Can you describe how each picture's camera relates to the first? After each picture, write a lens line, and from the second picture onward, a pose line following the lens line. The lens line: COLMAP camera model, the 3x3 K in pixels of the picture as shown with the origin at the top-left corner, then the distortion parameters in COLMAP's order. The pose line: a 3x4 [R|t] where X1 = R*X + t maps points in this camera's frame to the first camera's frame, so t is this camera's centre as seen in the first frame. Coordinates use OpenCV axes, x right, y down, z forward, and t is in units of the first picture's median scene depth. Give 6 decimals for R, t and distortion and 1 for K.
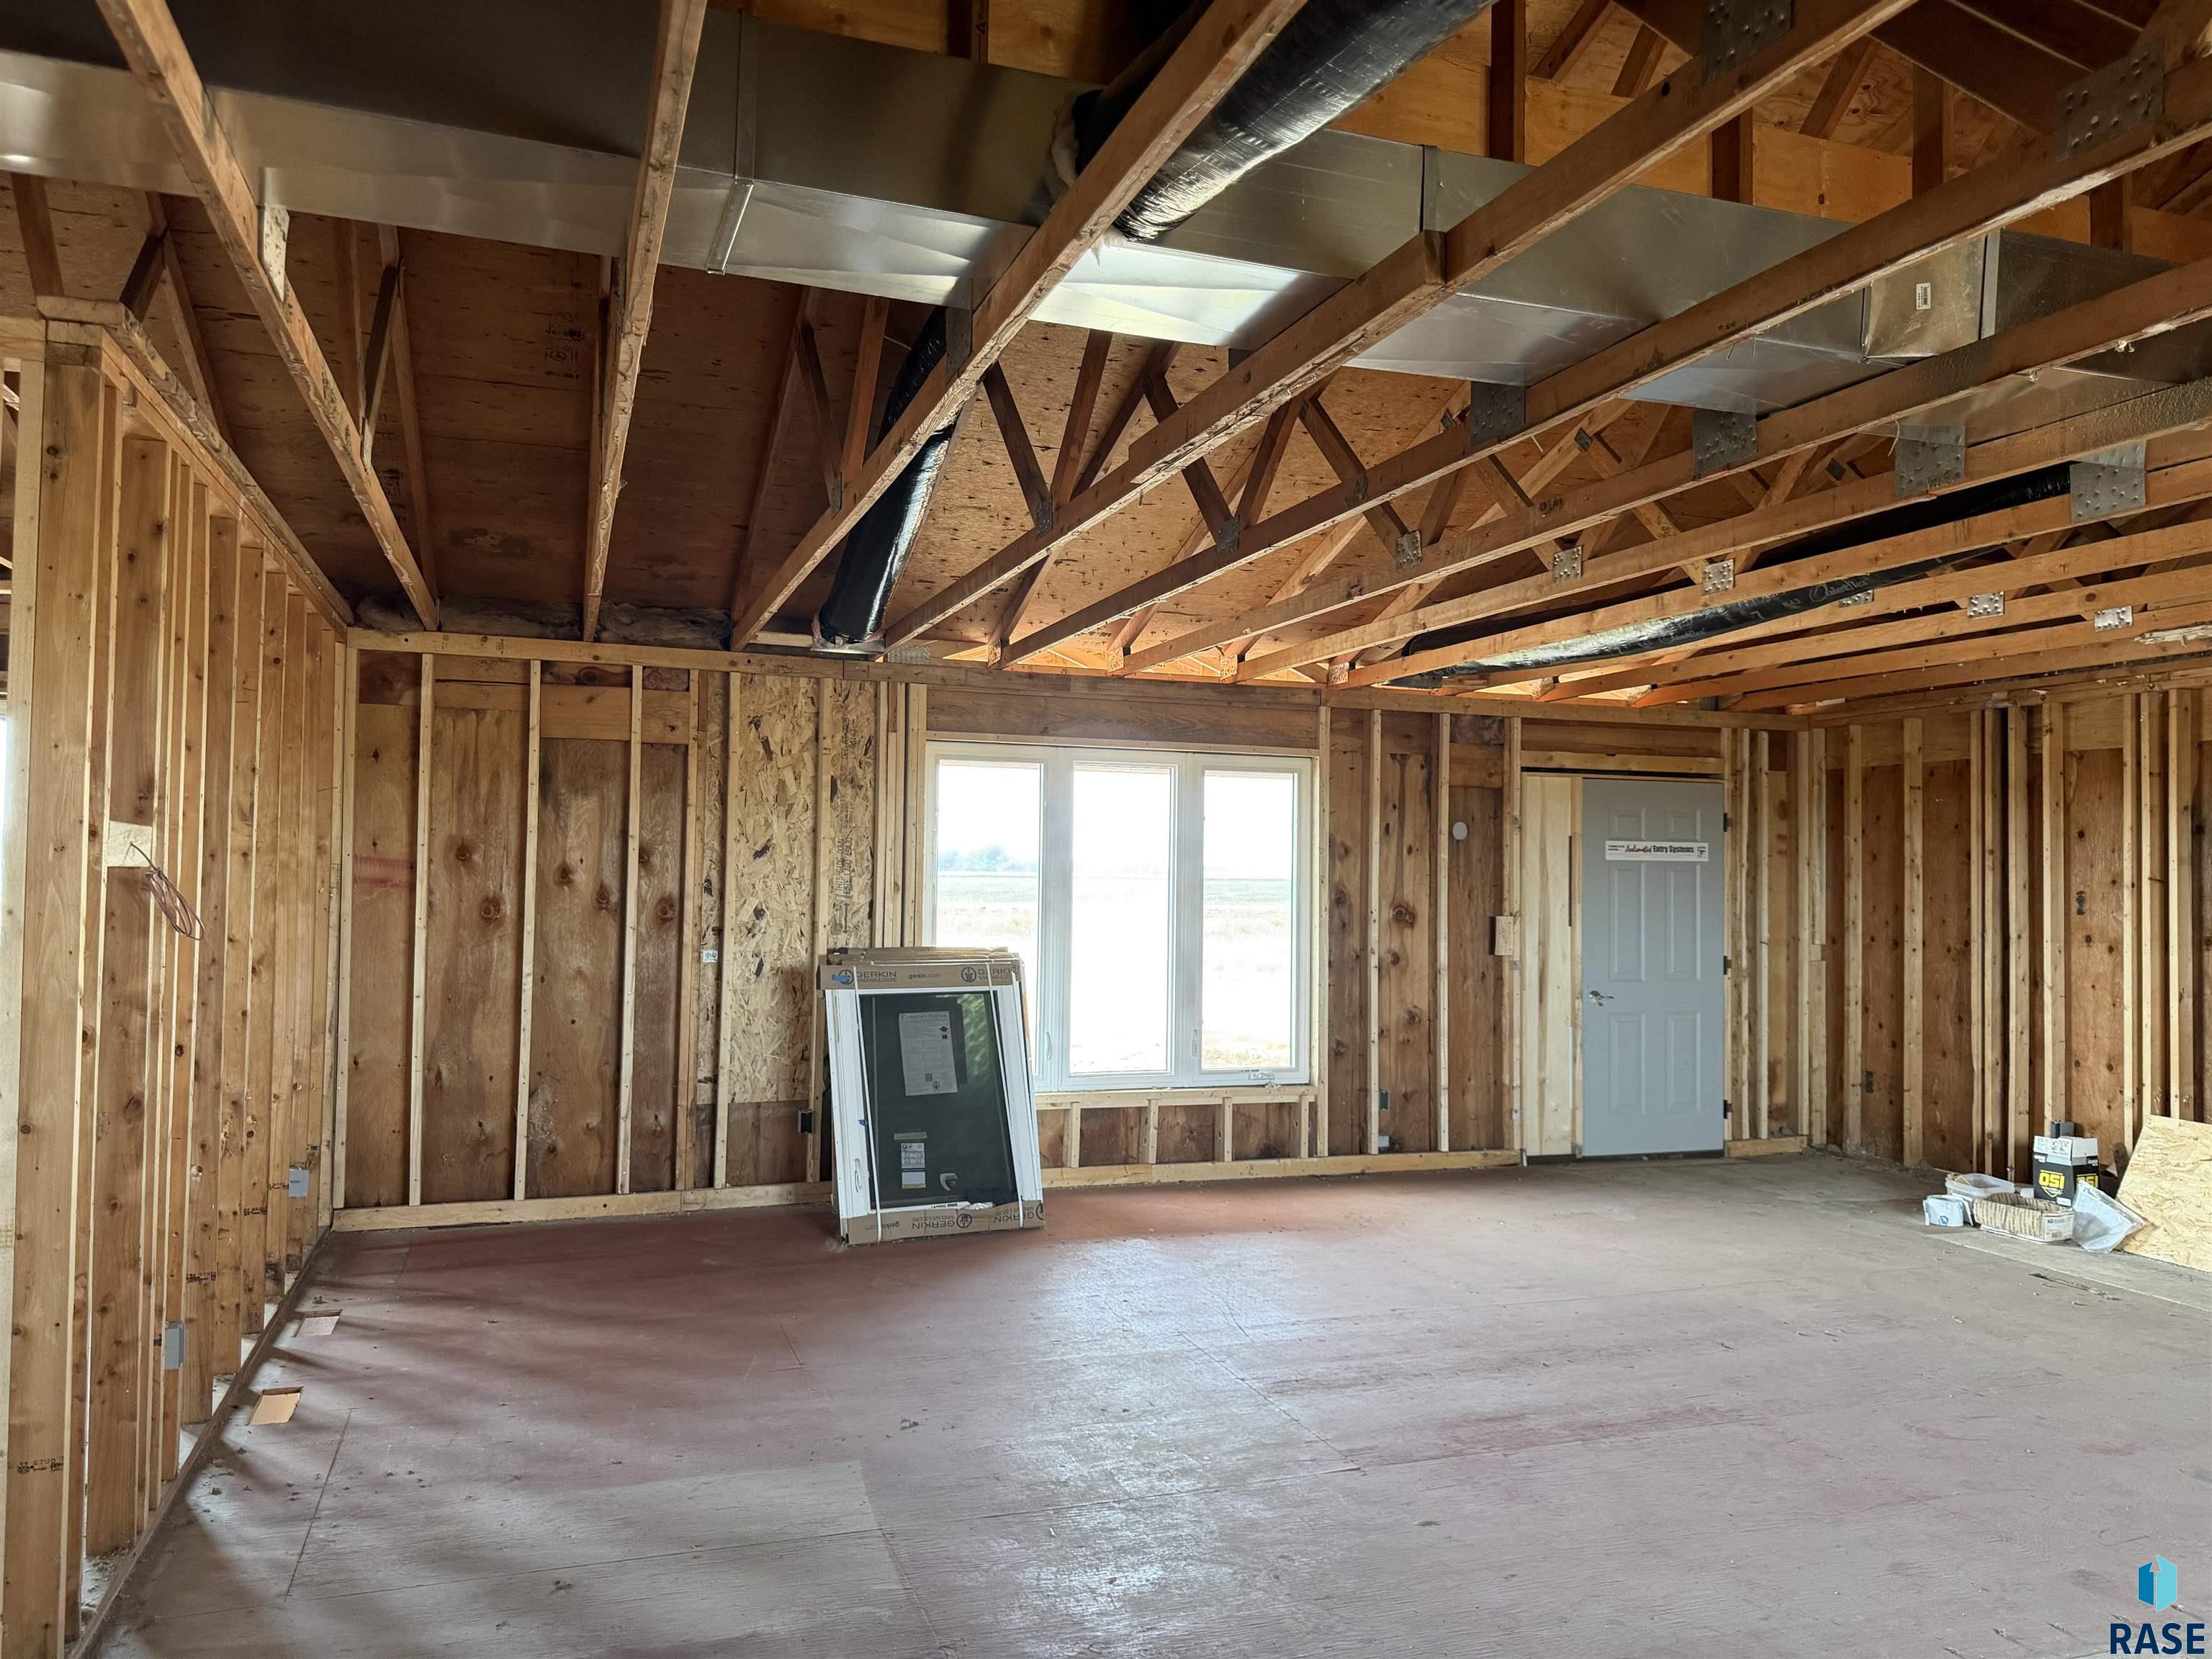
lens RADIAL K [[1557.5, 0, 1104.8], [0, 1557.5, 818.9], [0, 0, 1]] dist [0.004432, -0.001546]
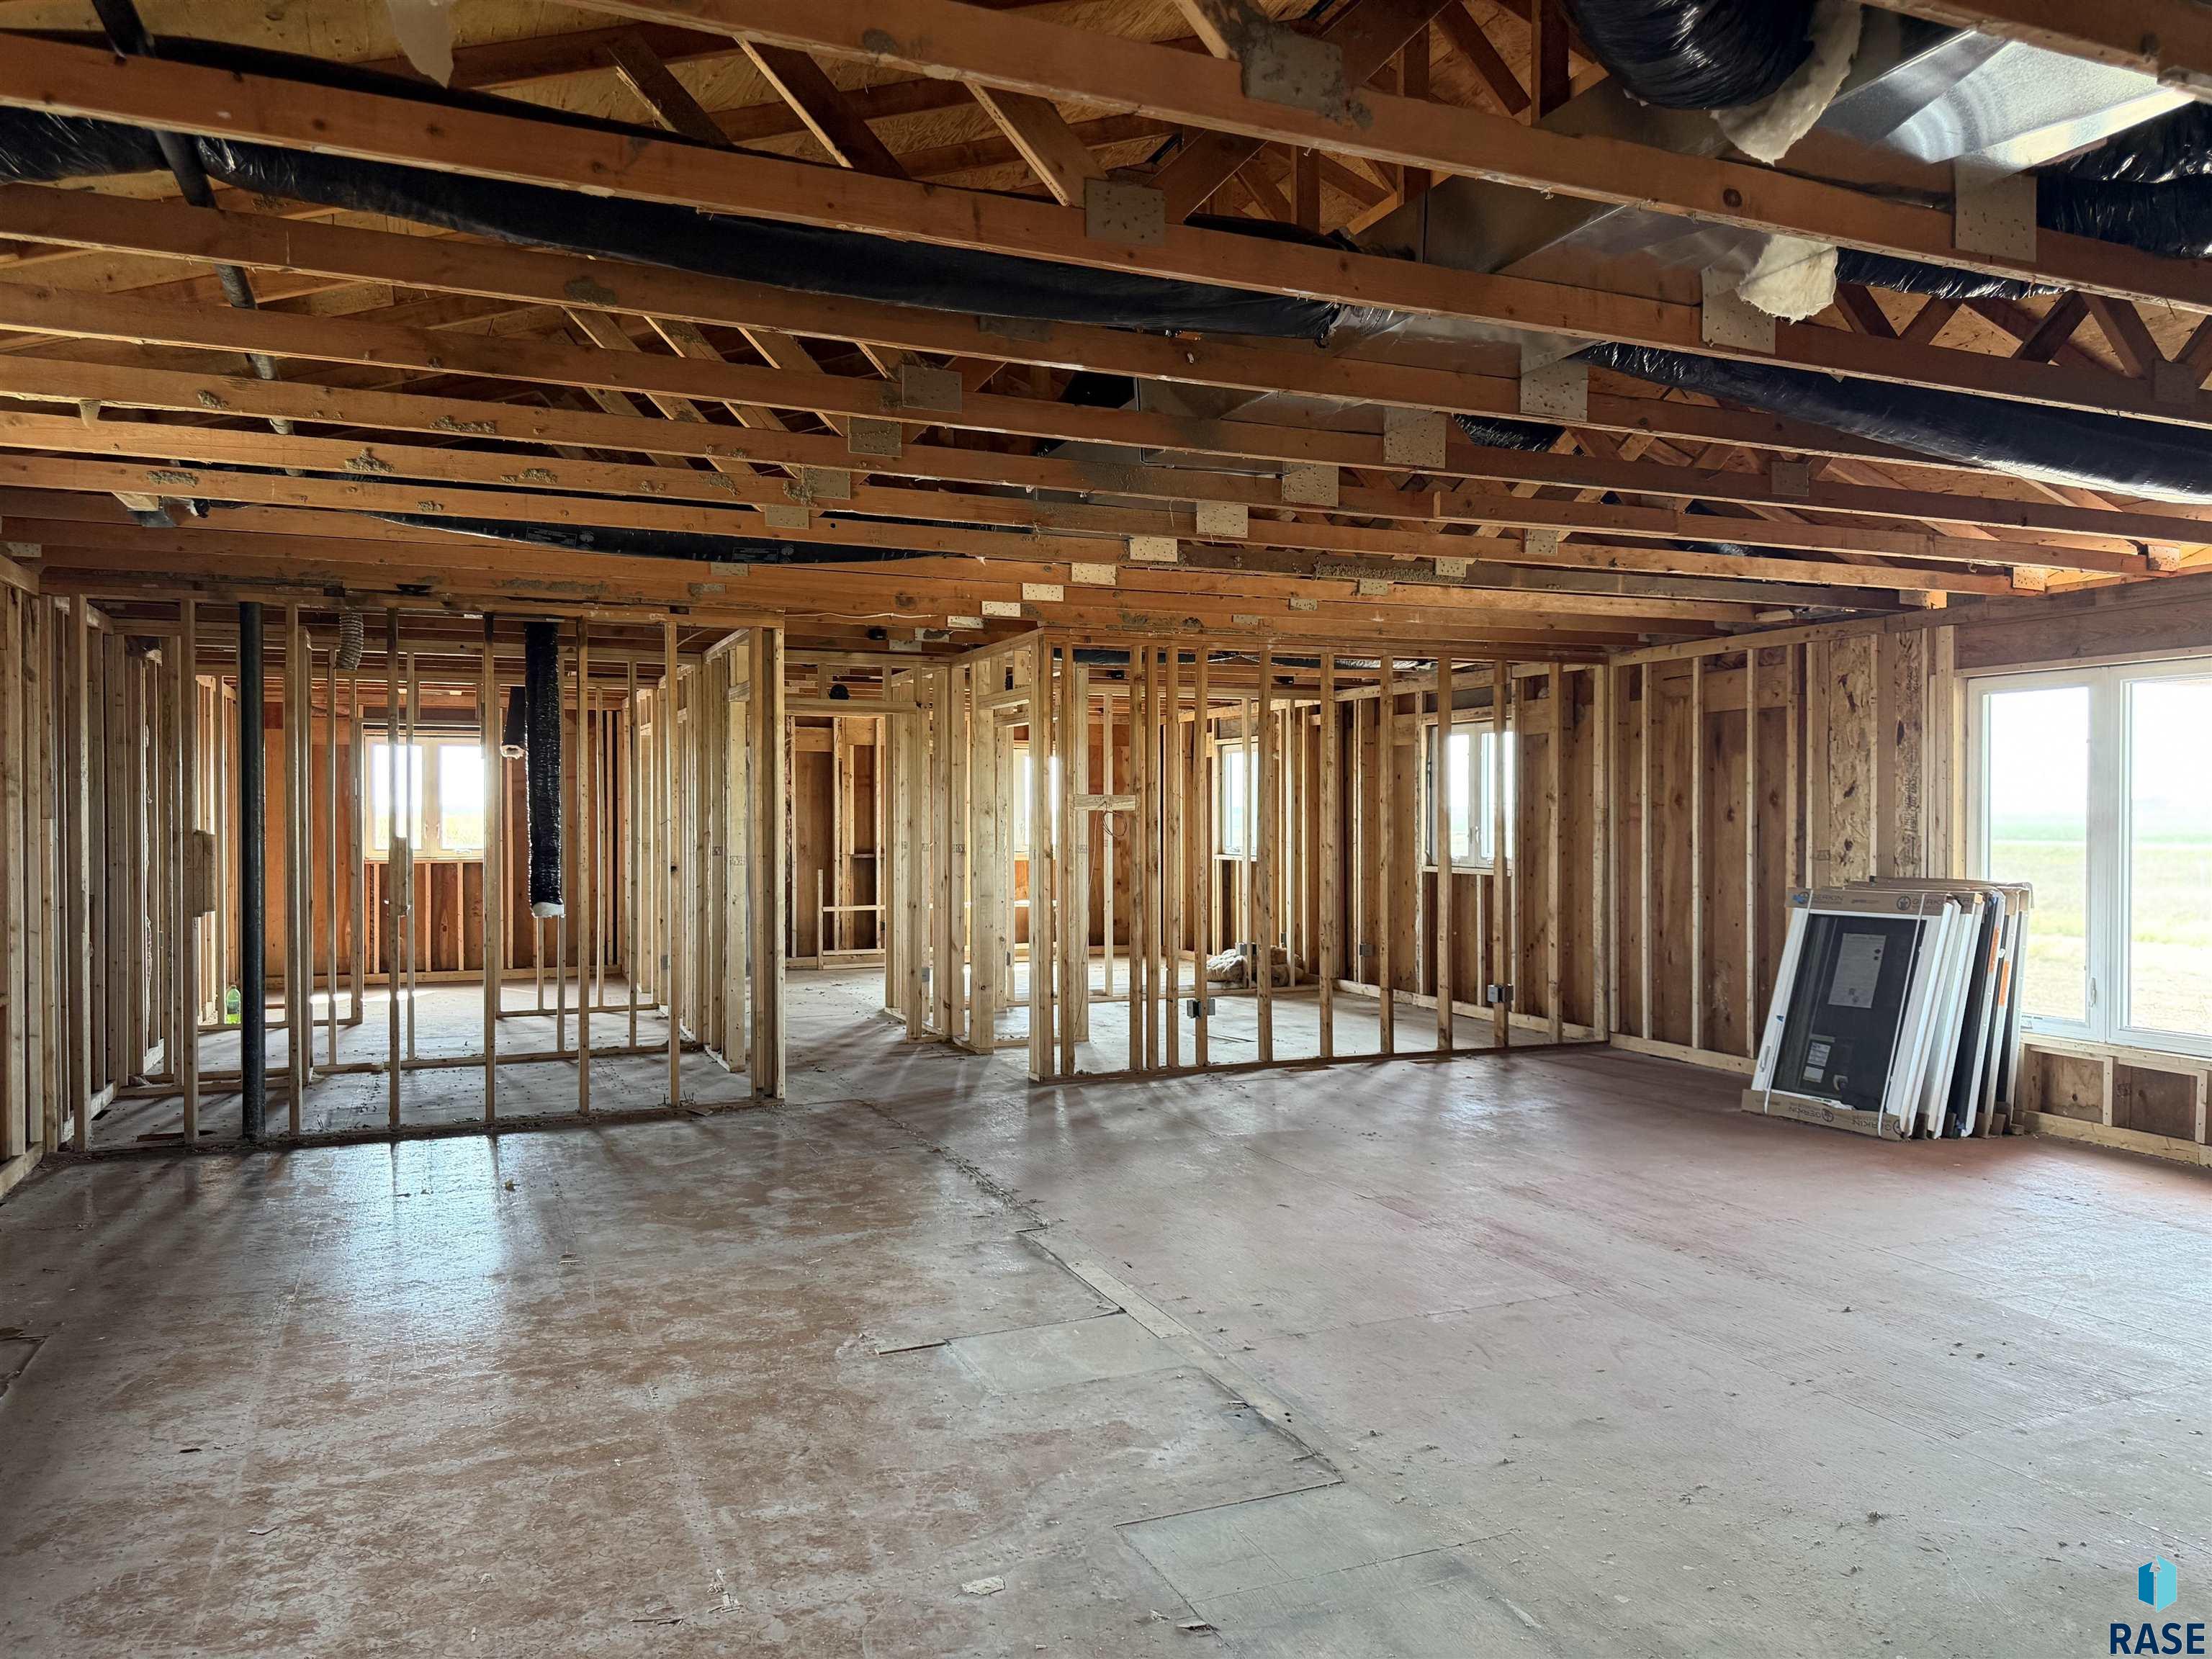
lens RADIAL K [[1557.5, 0, 1104.8], [0, 1557.5, 834.4], [0, 0, 1]] dist [0.004432, -0.001546]
pose [[0.023098, 0.000446, -0.999733, 0.931980], [0.040262, 0.999188, 0.001376, 0.029036], [0.998922, -0.040283, 0.023061, 0.419201]]
